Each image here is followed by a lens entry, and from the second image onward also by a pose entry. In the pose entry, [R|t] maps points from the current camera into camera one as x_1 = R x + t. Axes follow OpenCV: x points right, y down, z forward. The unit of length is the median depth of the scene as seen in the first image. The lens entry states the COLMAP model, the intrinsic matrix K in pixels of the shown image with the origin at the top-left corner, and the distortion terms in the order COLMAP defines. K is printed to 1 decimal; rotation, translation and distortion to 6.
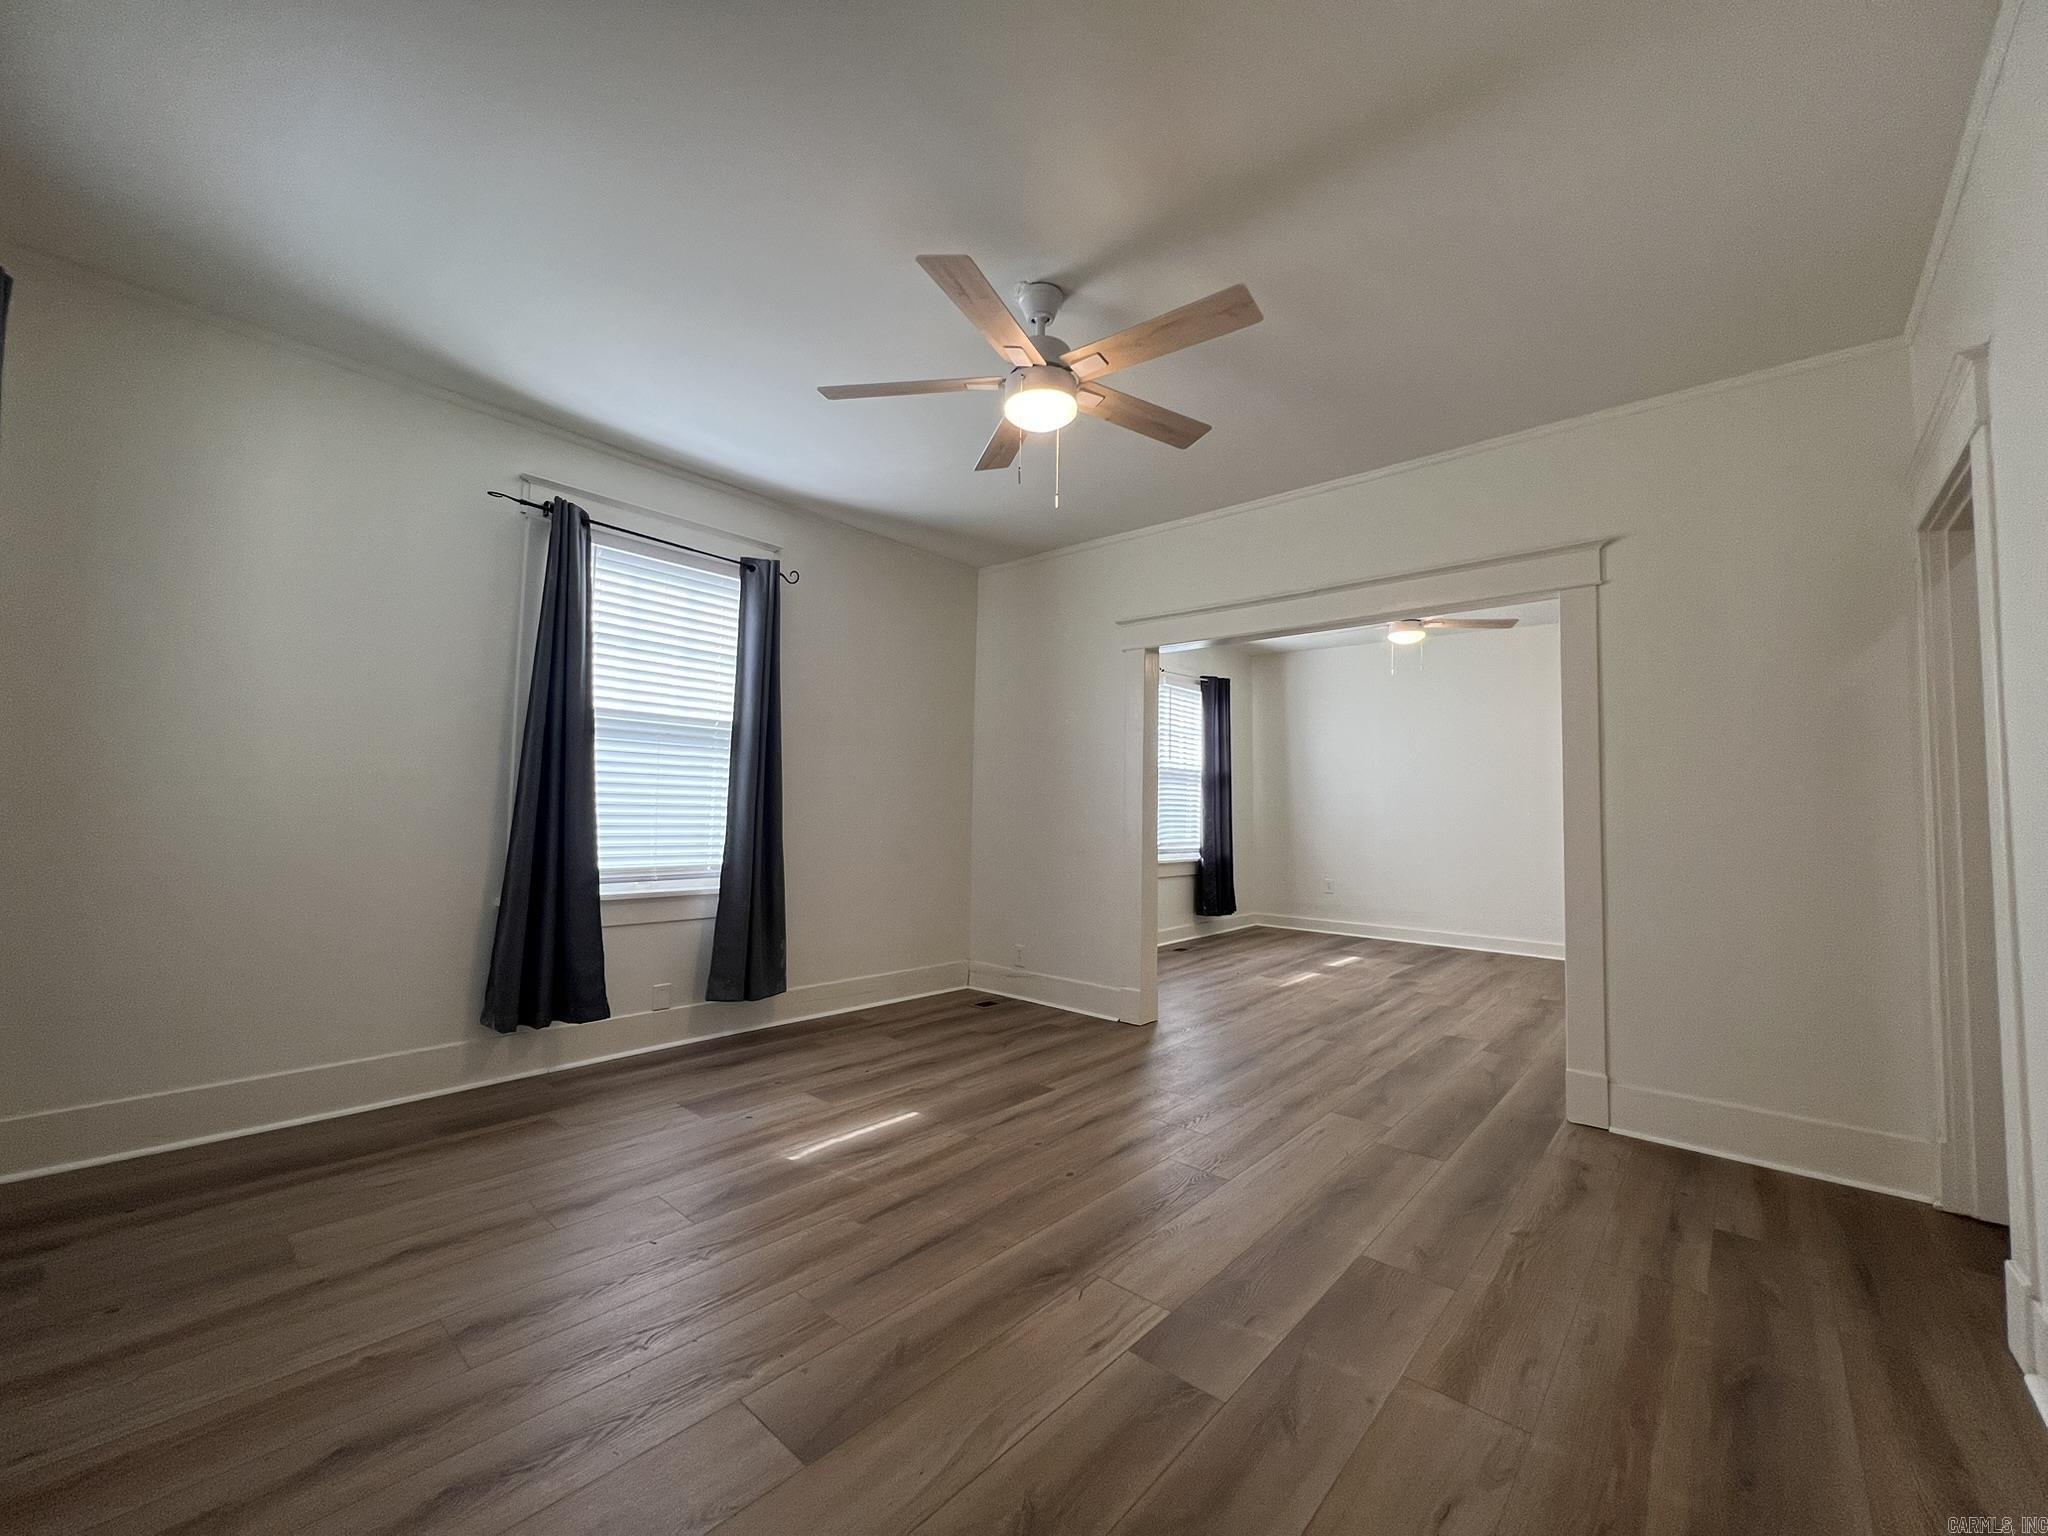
lens RADIAL K [[815.9, 0, 1011.7], [0, 815.9, 764.8], [0, 0, 1]] dist [-0.001230, 0.000635]
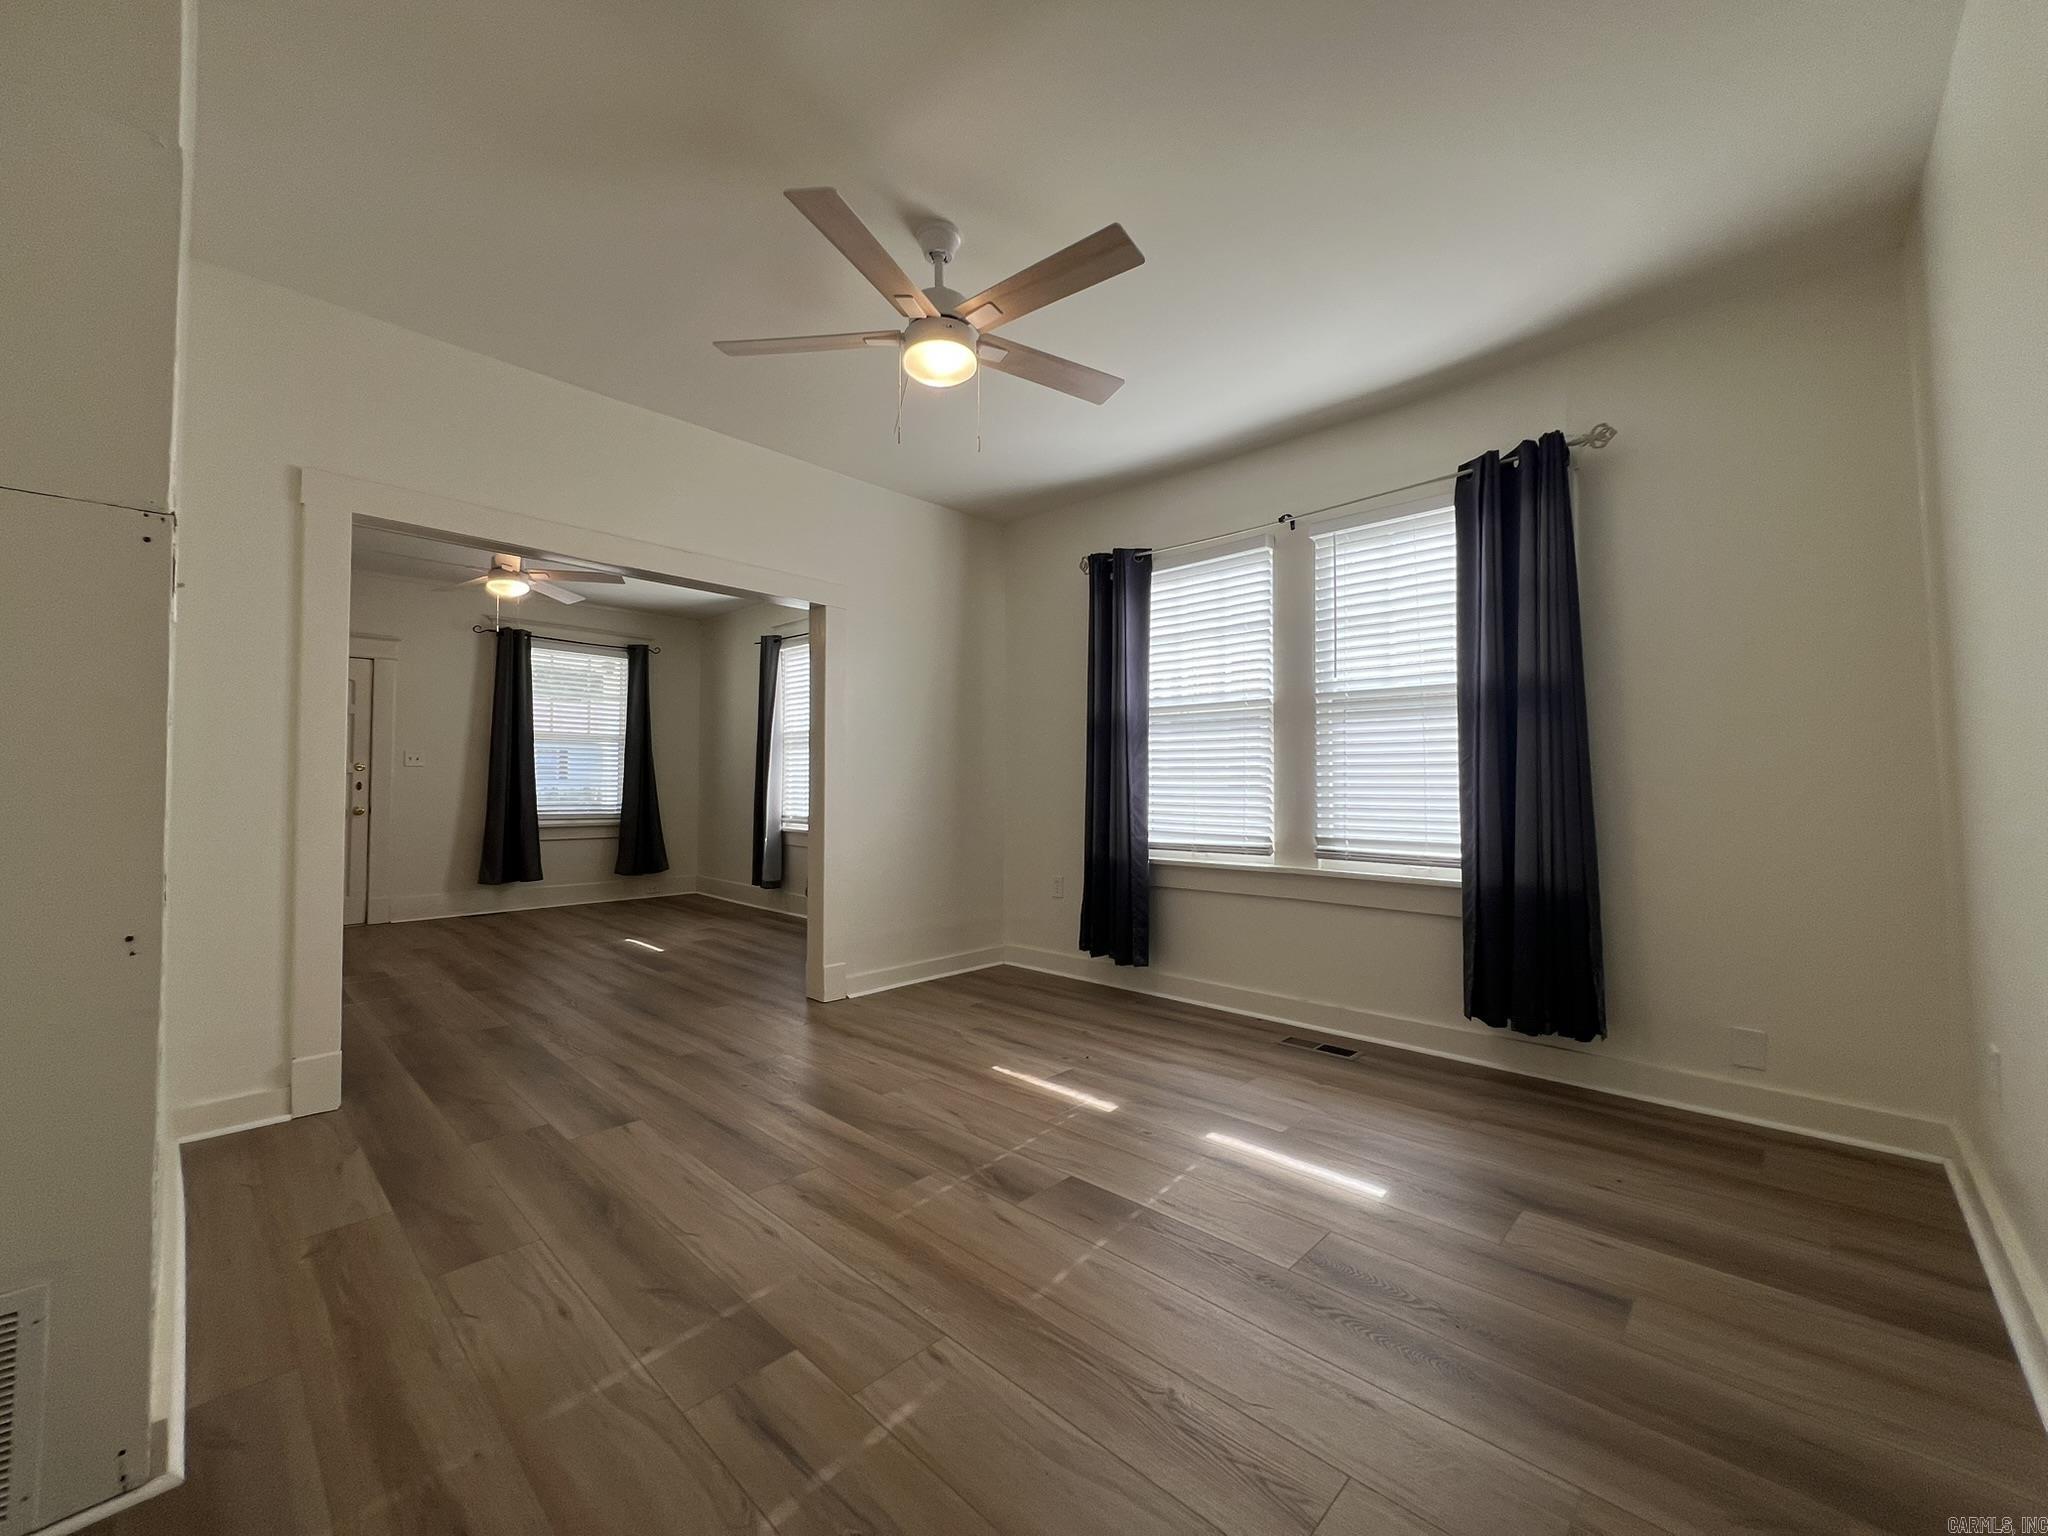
lens RADIAL K [[815.9, 0, 1018.7], [0, 815.9, 766.1], [0, 0, 1]] dist [-0.001230, 0.000635]
pose [[-0.036573, -0.044156, -0.998355, 1.300400], [0.049585, 0.997713, -0.045944, 0.116197], [0.998100, -0.051184, -0.034300, 1.491984]]
